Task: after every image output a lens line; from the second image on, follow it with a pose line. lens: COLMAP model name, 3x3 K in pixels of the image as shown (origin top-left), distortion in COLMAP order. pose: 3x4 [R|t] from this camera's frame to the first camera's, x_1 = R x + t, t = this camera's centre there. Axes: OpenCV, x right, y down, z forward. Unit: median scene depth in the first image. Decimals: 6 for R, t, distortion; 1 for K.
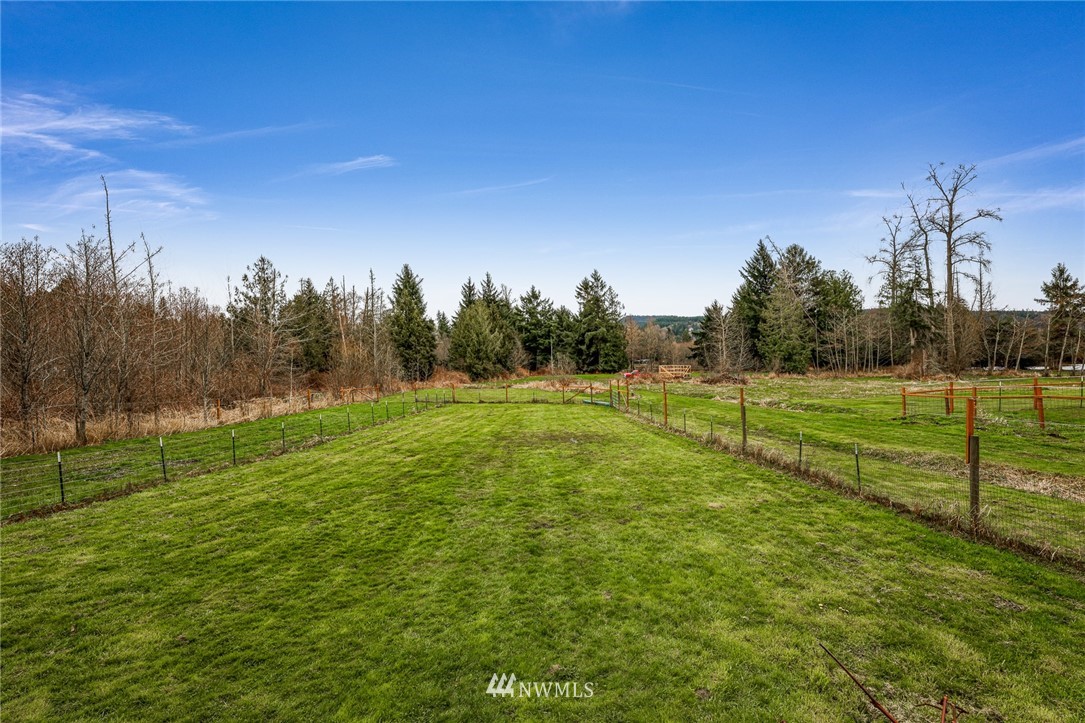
lens RADIAL K [[438.7, 0, 541.0], [0, 438.7, 369.0], [0, 0, 1]] dist [-0.002300, -0.000139]
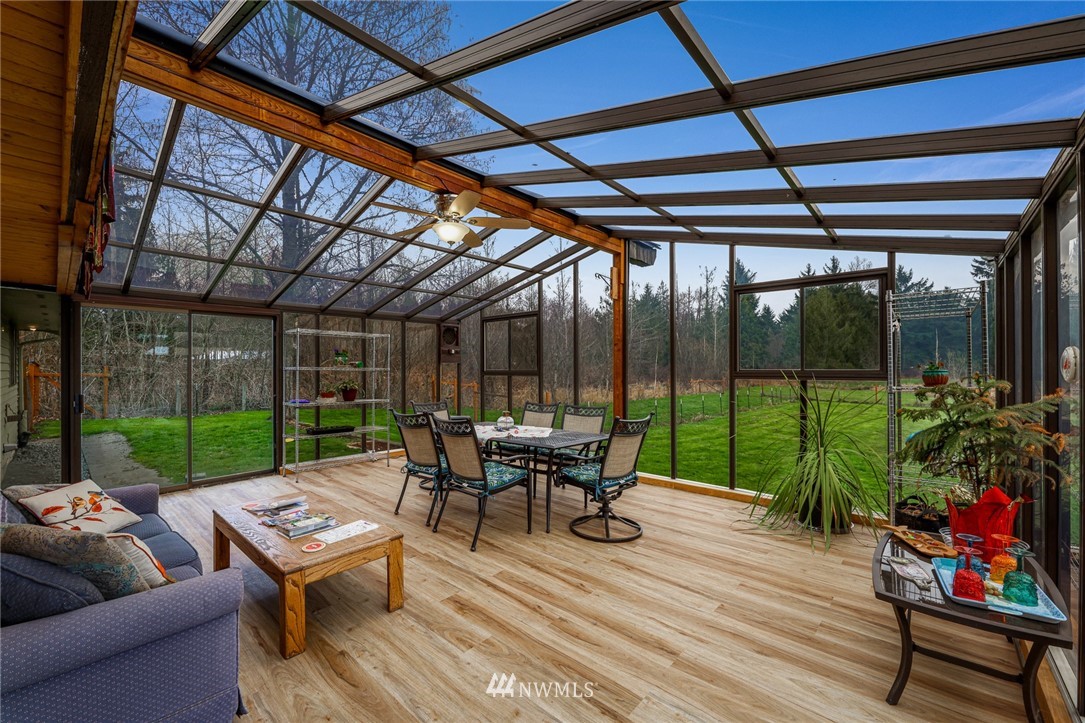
lens RADIAL K [[438.7, 0, 535.2], [0, 438.7, 367.5], [0, 0, 1]] dist [-0.002300, -0.000139]
pose [[0.768275, 0.025812, -0.639599, -0.015871], [-0.024615, 0.999639, 0.010775, 0.003712], [0.639646, 0.007466, 0.768633, -0.043939]]
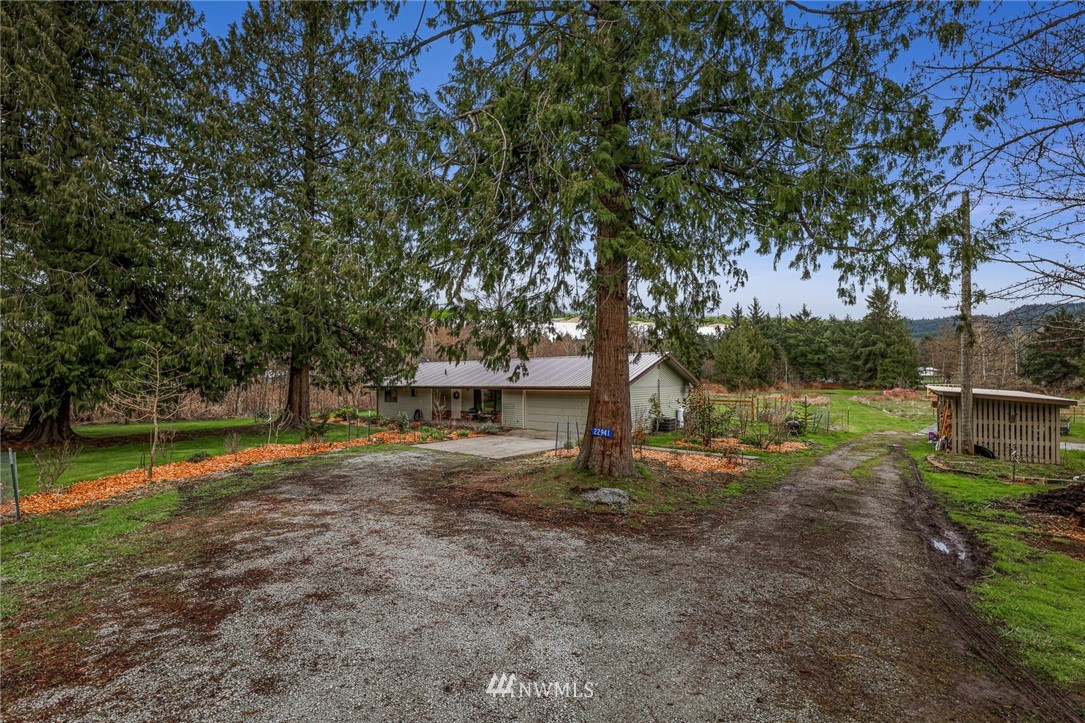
lens RADIAL K [[438.7, 0, 543.3], [0, 438.7, 372.5], [0, 0, 1]] dist [-0.002300, -0.000139]
pose [[0.807315, 0.016017, -0.589903, 0.117510], [-0.022095, 0.999751, -0.003093, -0.009318], [0.589707, 0.015531, 0.807468, -0.258912]]
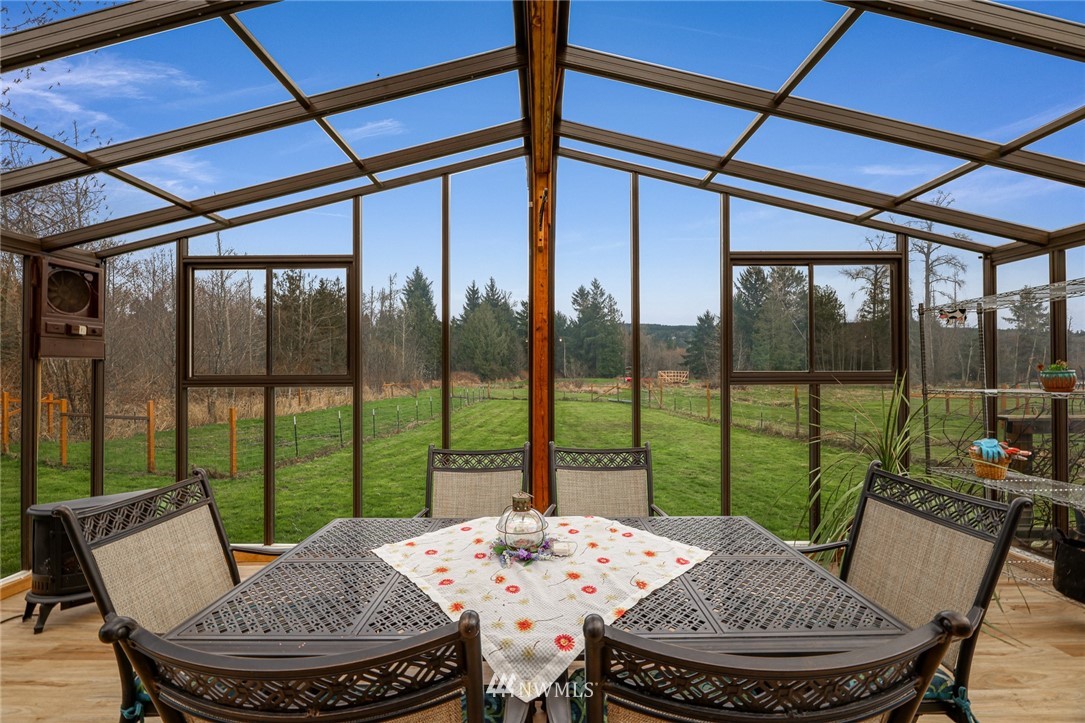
lens RADIAL K [[438.7, 0, 540.9], [0, 438.7, 365.6], [0, 0, 1]] dist [-0.002300, -0.000139]
pose [[0.999073, 0.023894, 0.035798, -0.040400], [-0.023235, 0.999555, -0.018703, 0.004317], [-0.036229, 0.017854, 0.999184, -0.028924]]
